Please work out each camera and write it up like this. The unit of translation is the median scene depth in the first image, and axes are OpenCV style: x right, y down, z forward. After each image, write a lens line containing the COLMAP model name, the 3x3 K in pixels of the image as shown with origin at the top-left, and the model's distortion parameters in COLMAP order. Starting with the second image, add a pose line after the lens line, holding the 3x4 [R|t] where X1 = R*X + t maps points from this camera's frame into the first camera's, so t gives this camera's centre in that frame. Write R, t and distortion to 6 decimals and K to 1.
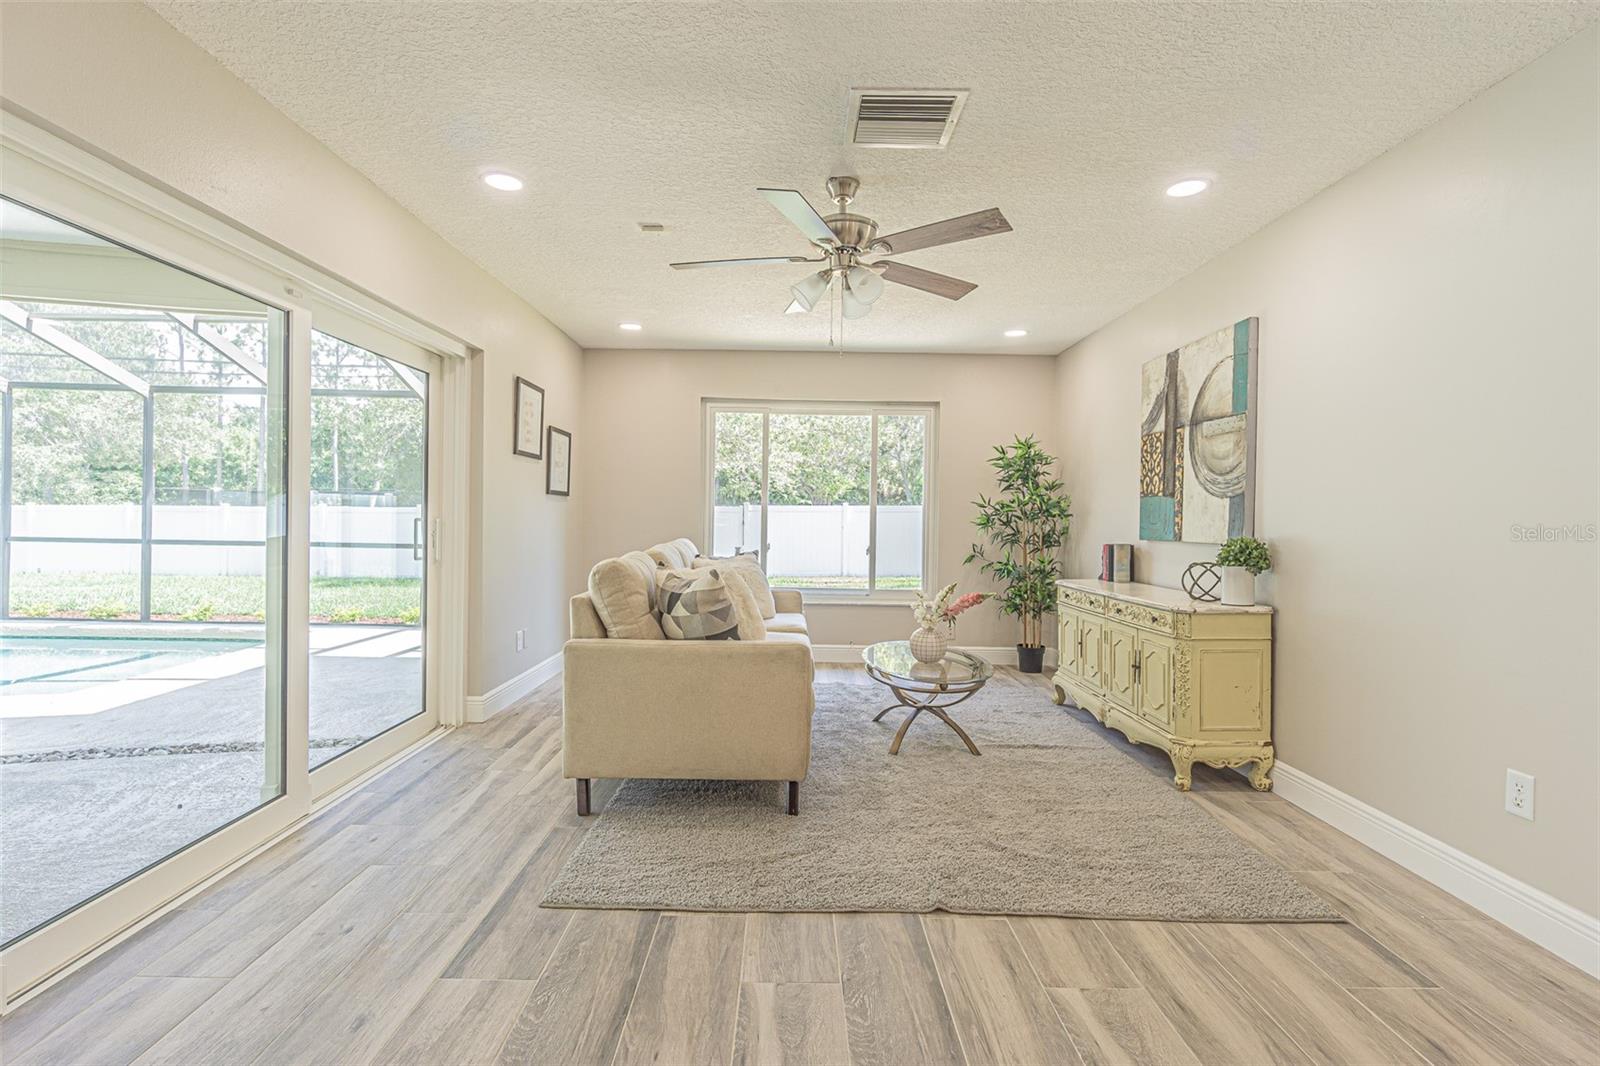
lens RADIAL K [[776.1, 0, 796.3], [0, 776.1, 526.7], [0, 0, 1]] dist [0.002516, 0.000197]
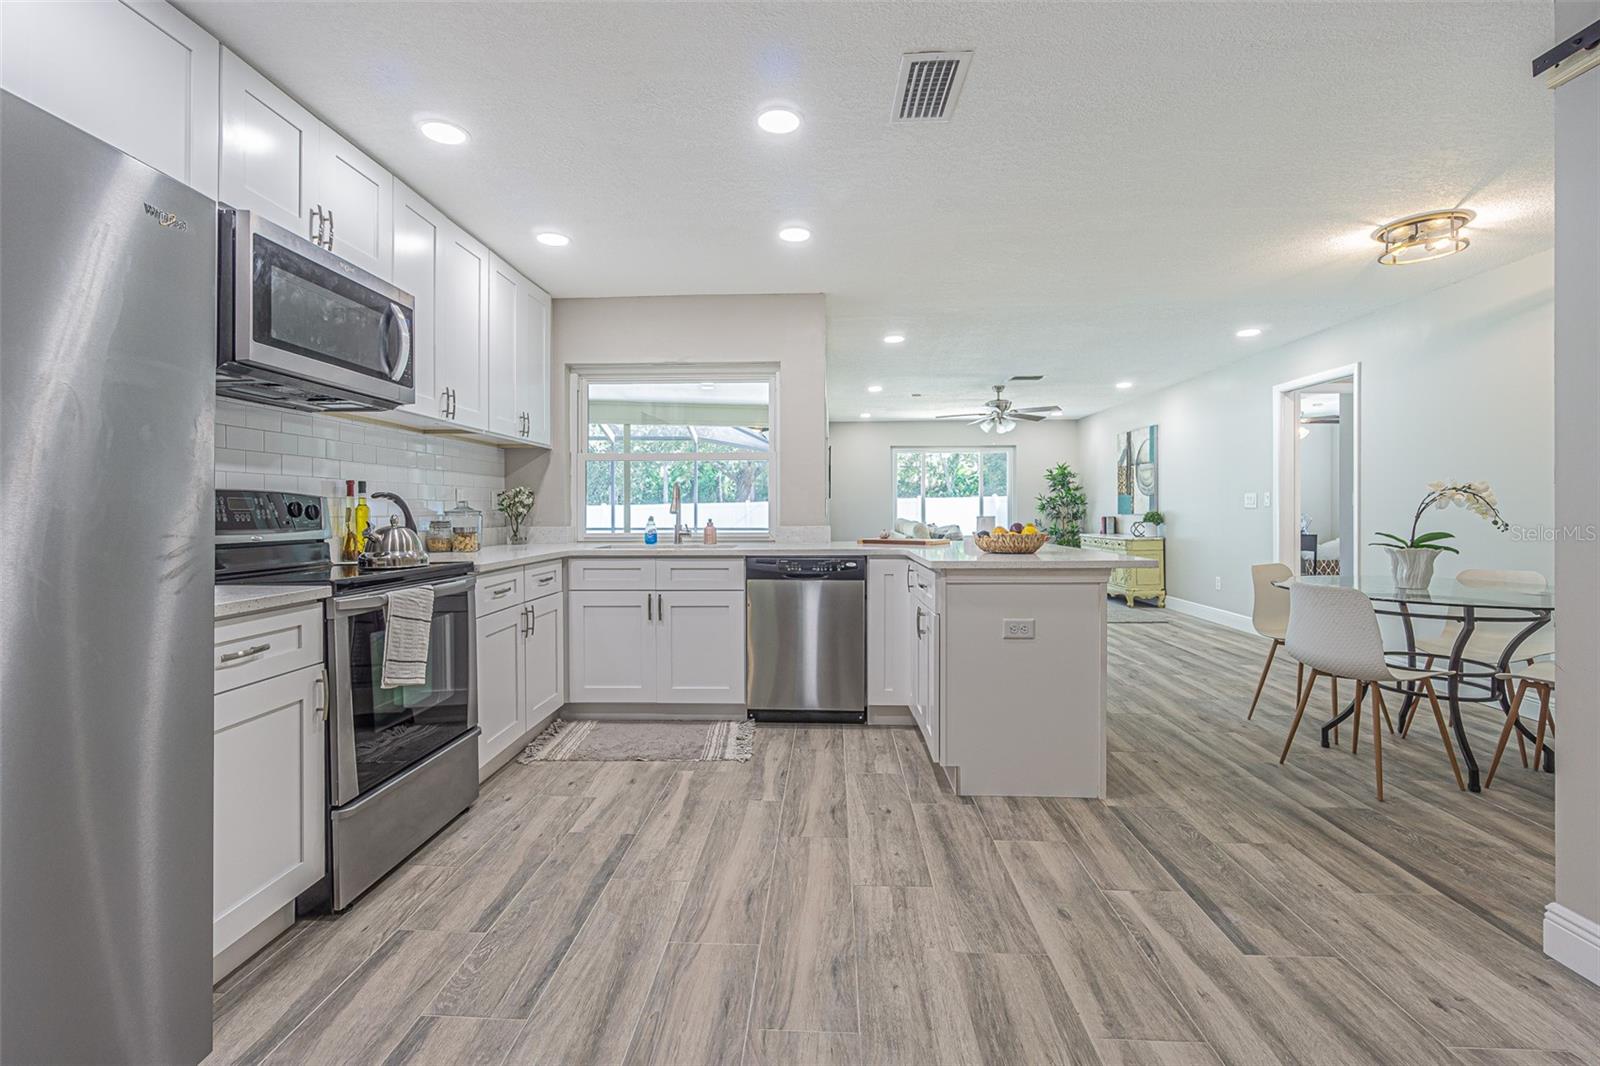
lens RADIAL K [[701.9, 0, 801.8], [0, 701.9, 507.3], [0, 0, 1]] dist [-0.001916, -0.000310]
pose [[0.998204, -0.018876, -0.056850, -0.343034], [0.018069, 0.999729, -0.014678, 0.010193], [0.057112, 0.013624, 0.998275, -1.049723]]
